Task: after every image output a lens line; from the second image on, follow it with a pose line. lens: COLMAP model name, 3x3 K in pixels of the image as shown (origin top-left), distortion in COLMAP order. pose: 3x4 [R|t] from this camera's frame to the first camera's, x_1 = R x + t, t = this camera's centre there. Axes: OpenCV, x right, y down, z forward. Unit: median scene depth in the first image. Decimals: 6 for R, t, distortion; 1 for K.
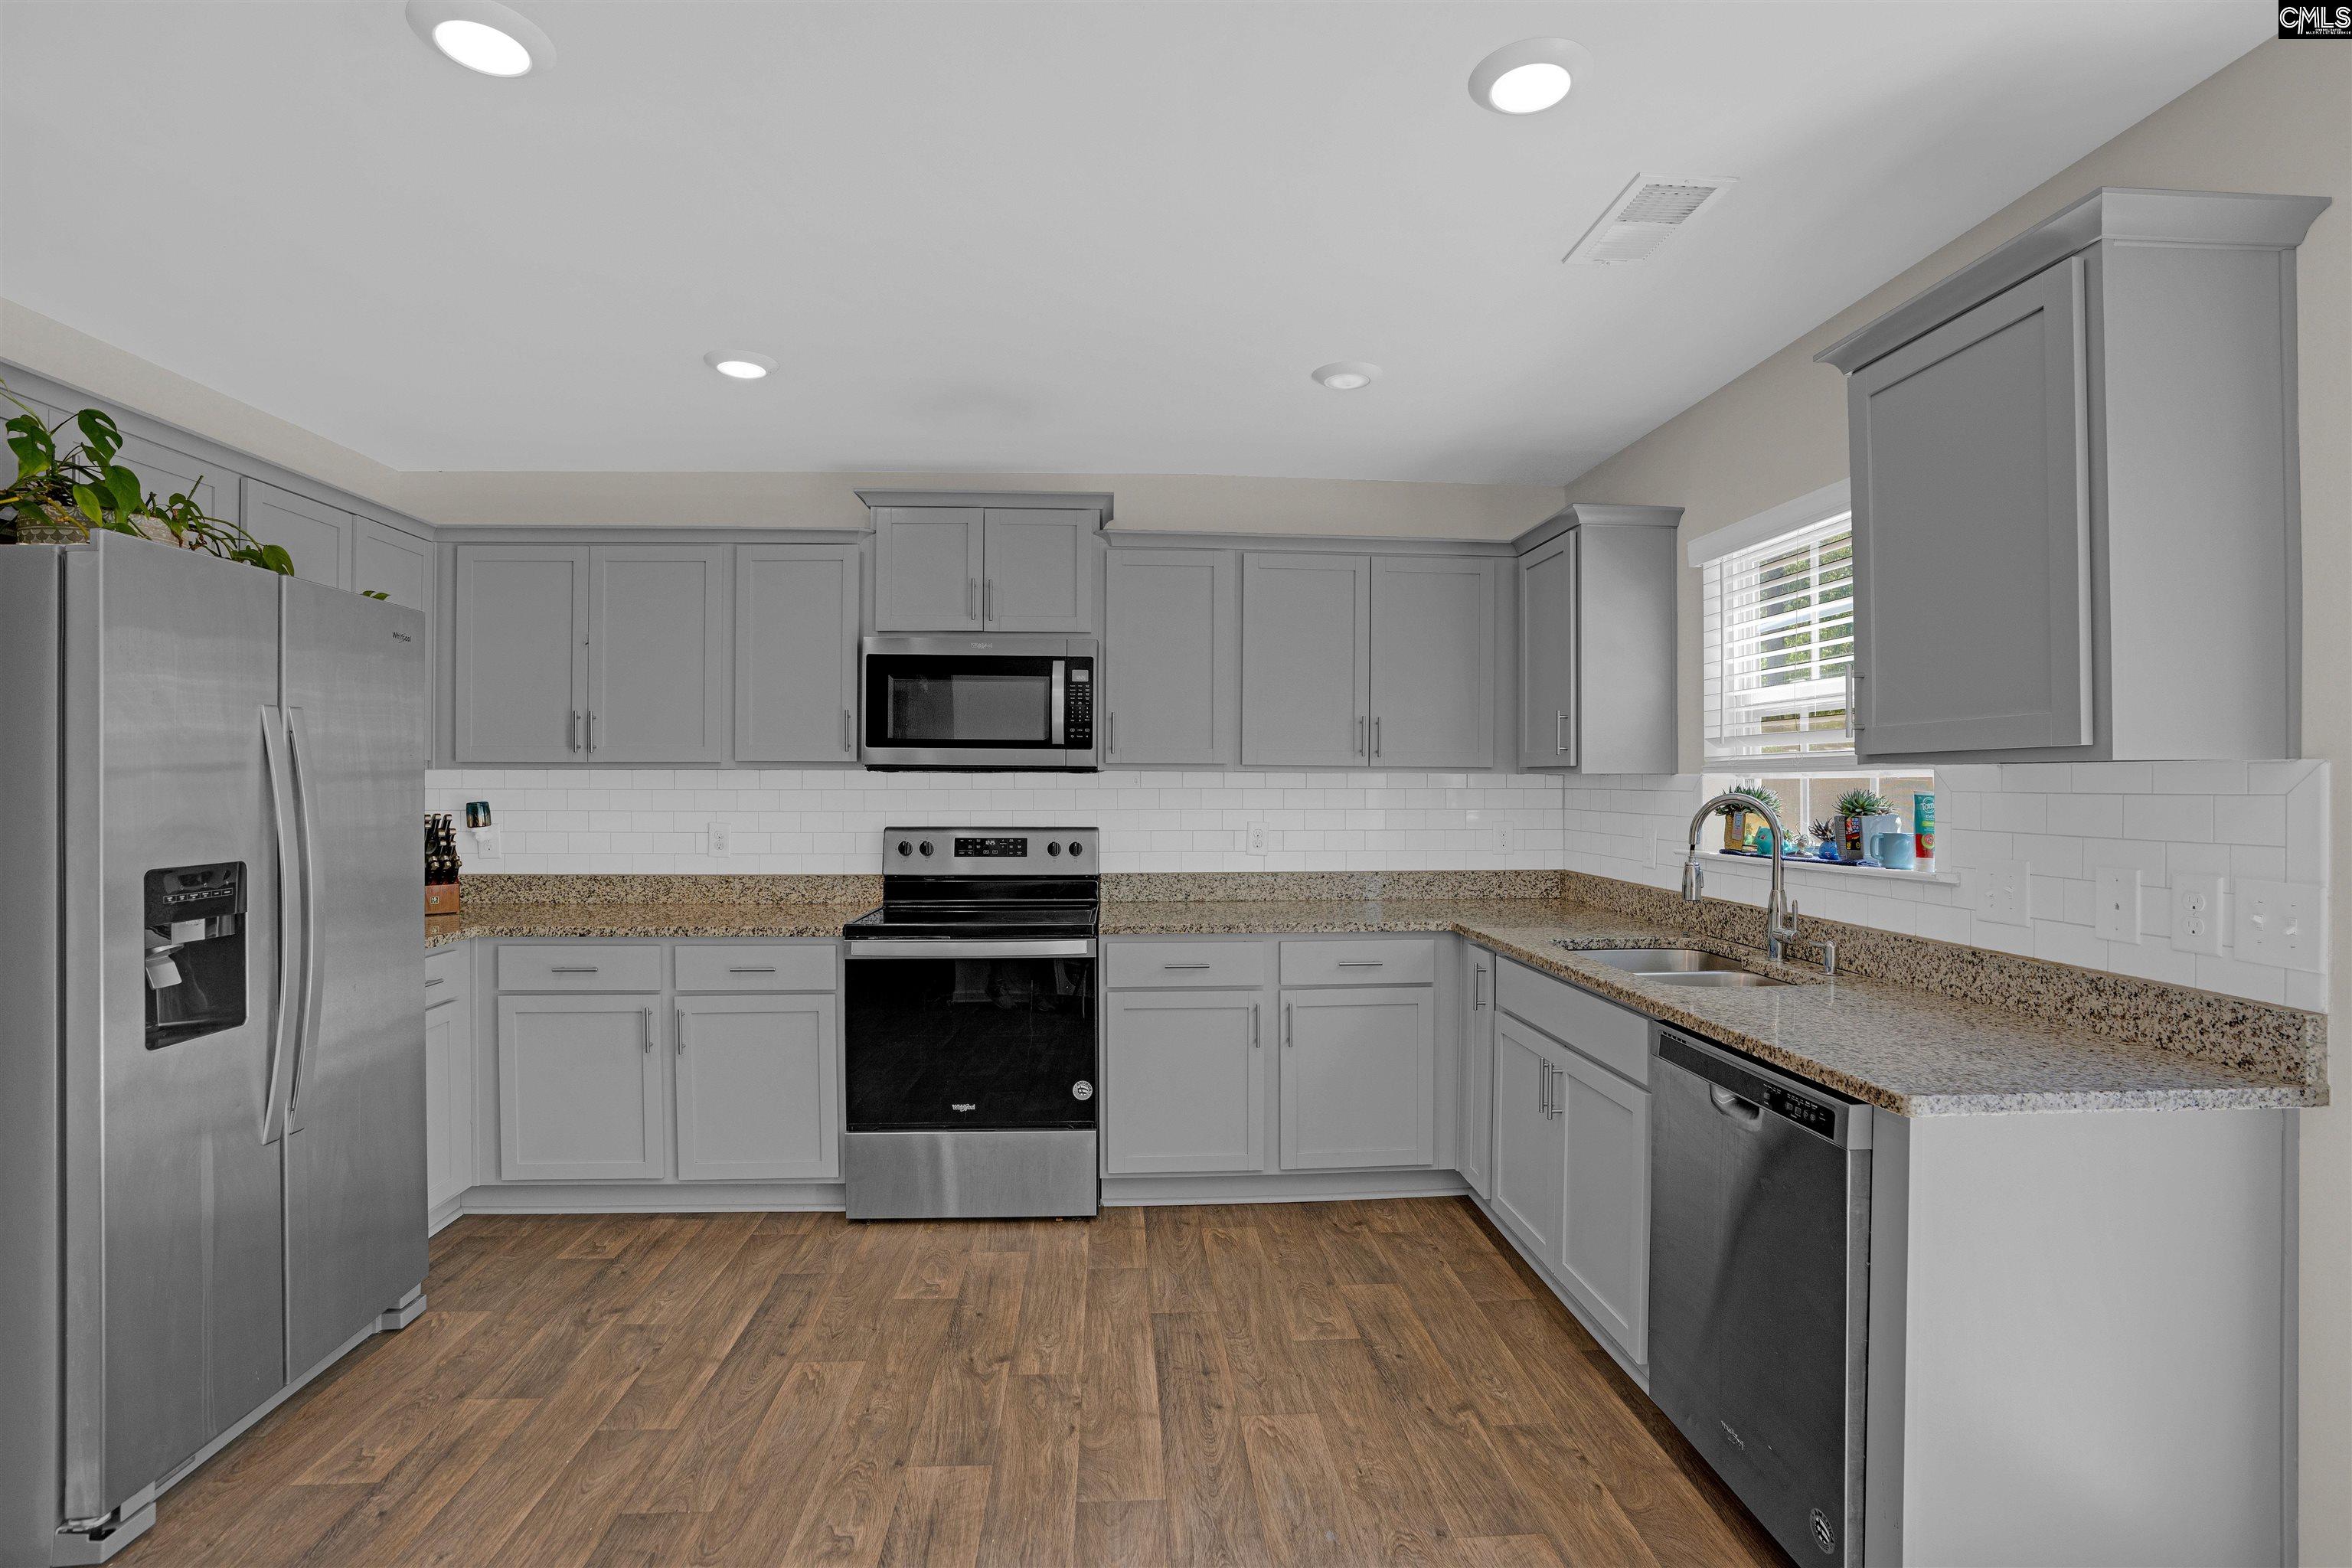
lens RADIAL K [[1146.7, 0, 1181.7], [0, 1146.7, 781.0], [0, 0, 1]] dist [-0.004656, -0.000265]
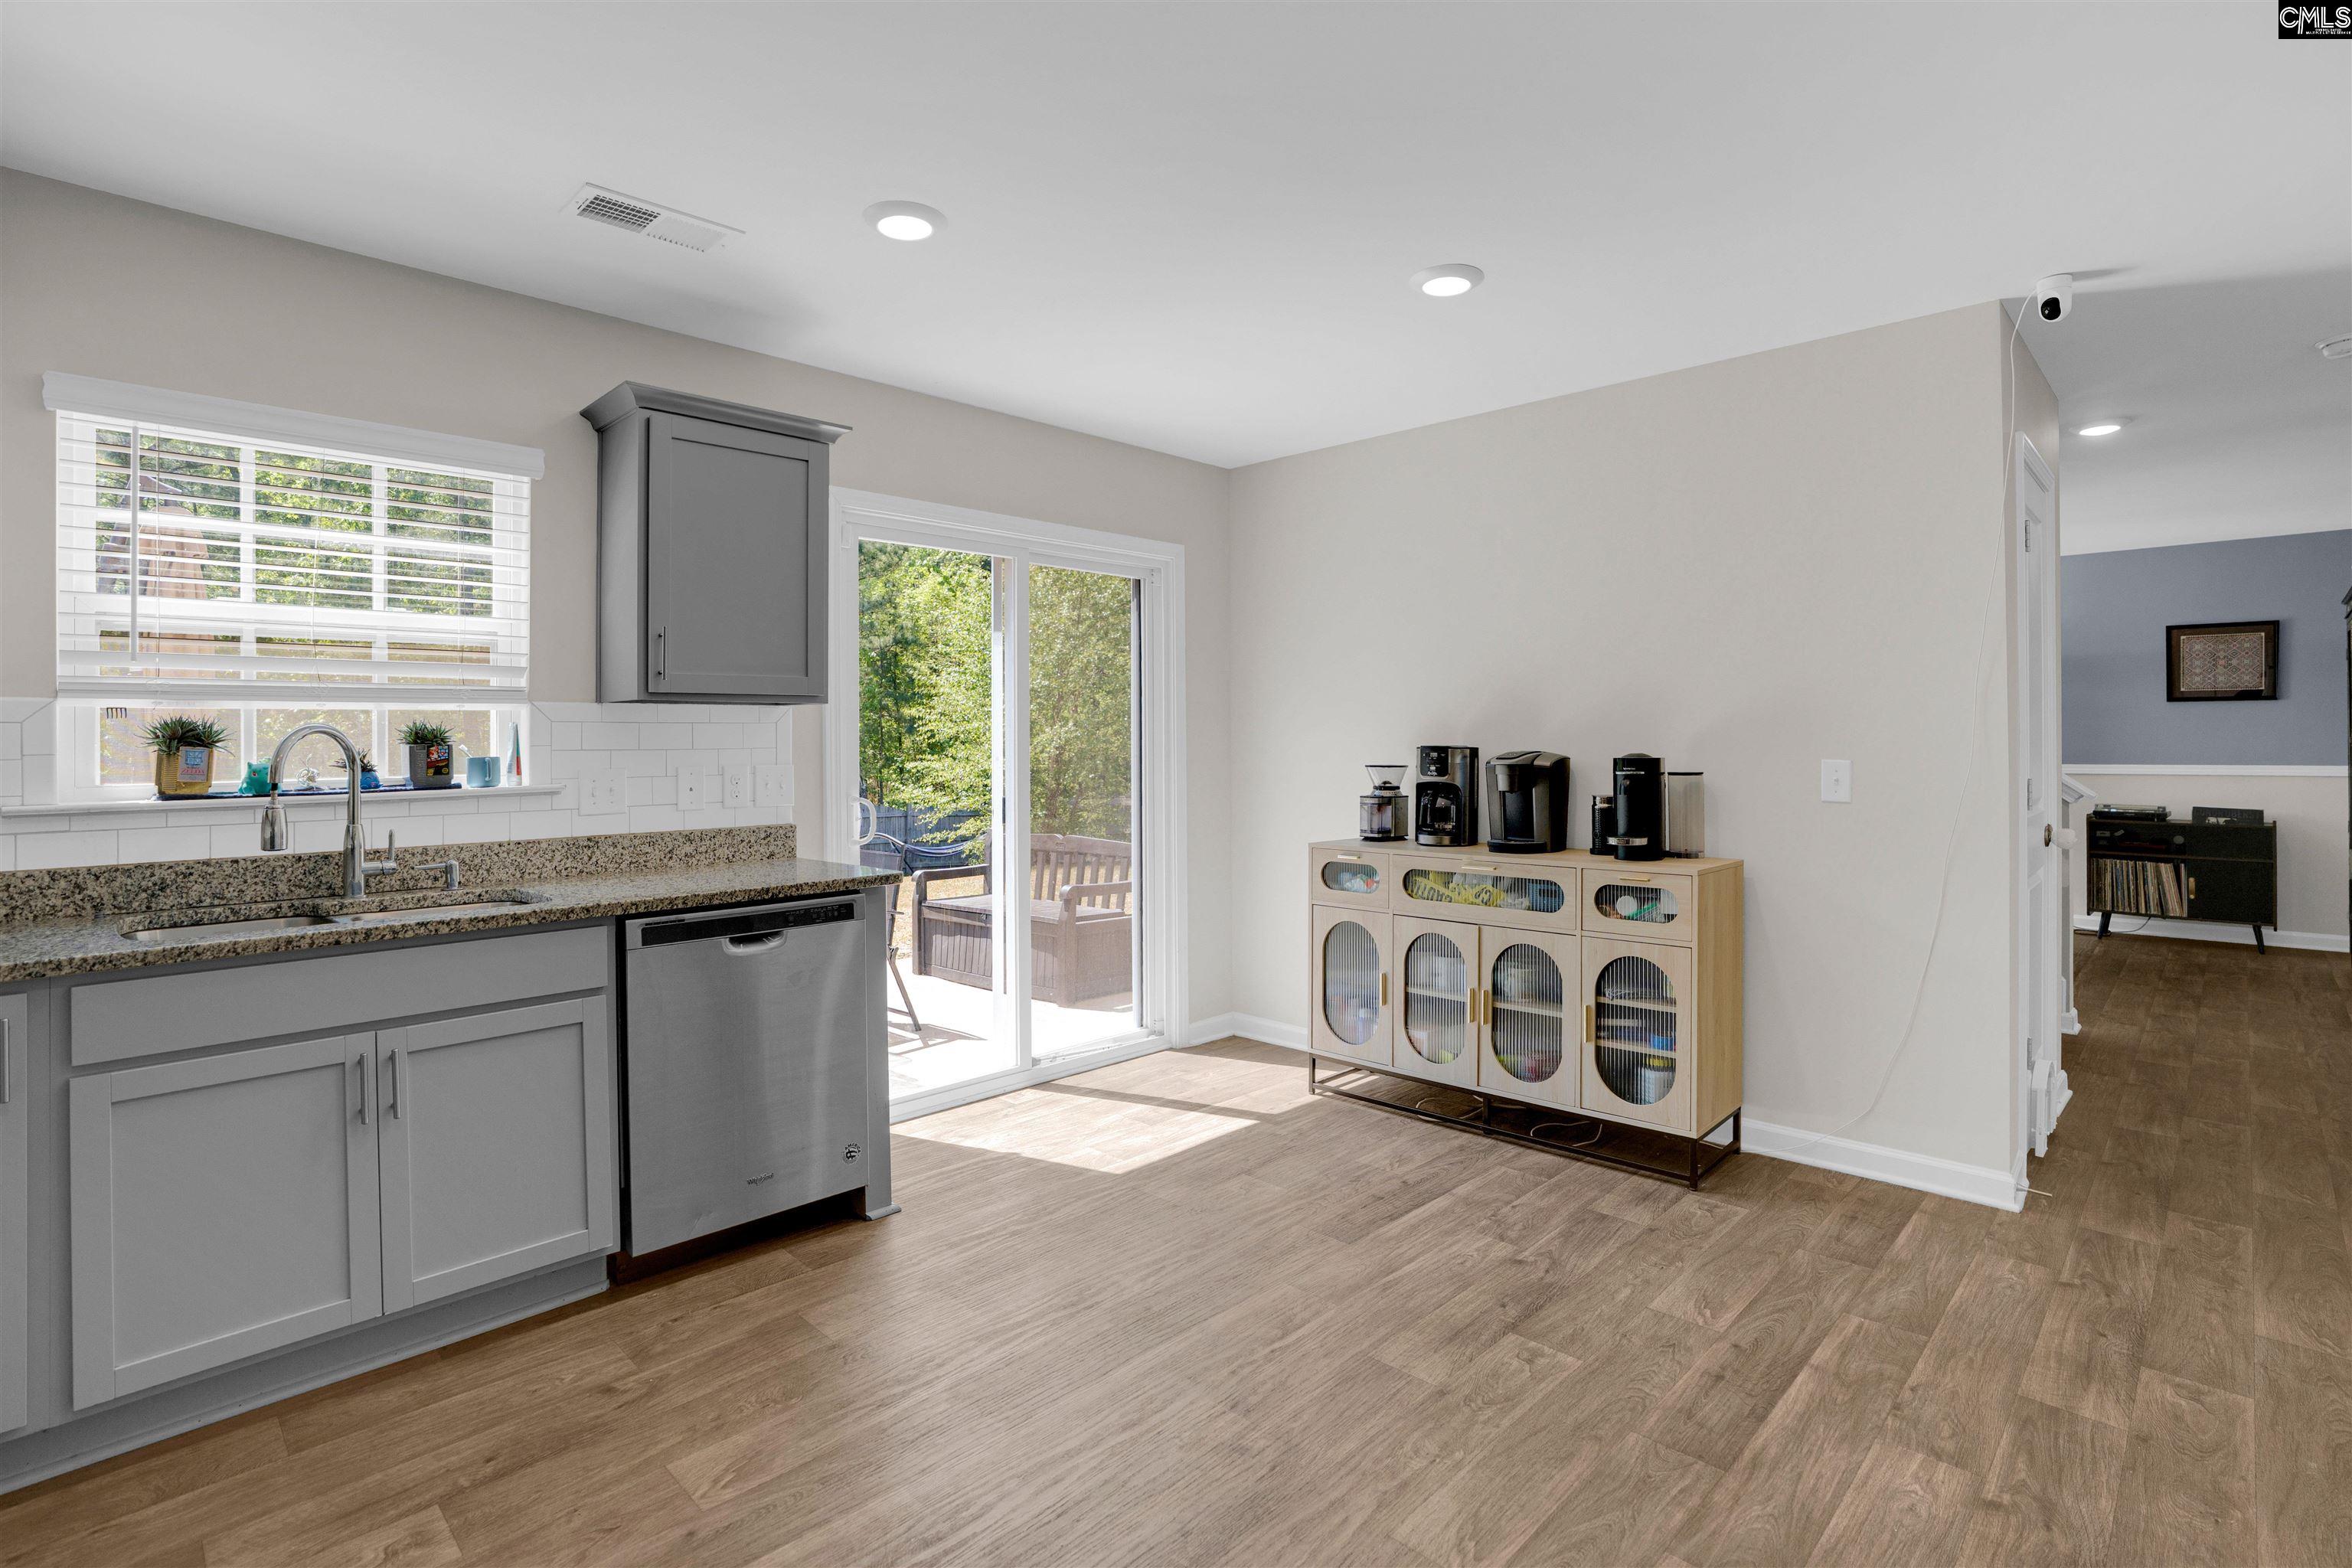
lens RADIAL K [[1146.7, 0, 1186.6], [0, 1146.7, 737.9], [0, 0, 1]] dist [-0.004656, -0.000265]
pose [[-0.667495, 0.021202, 0.744312, -0.675244], [0.019295, 0.999751, -0.011175, 0.048509], [-0.744364, 0.006903, -0.667738, 1.152325]]
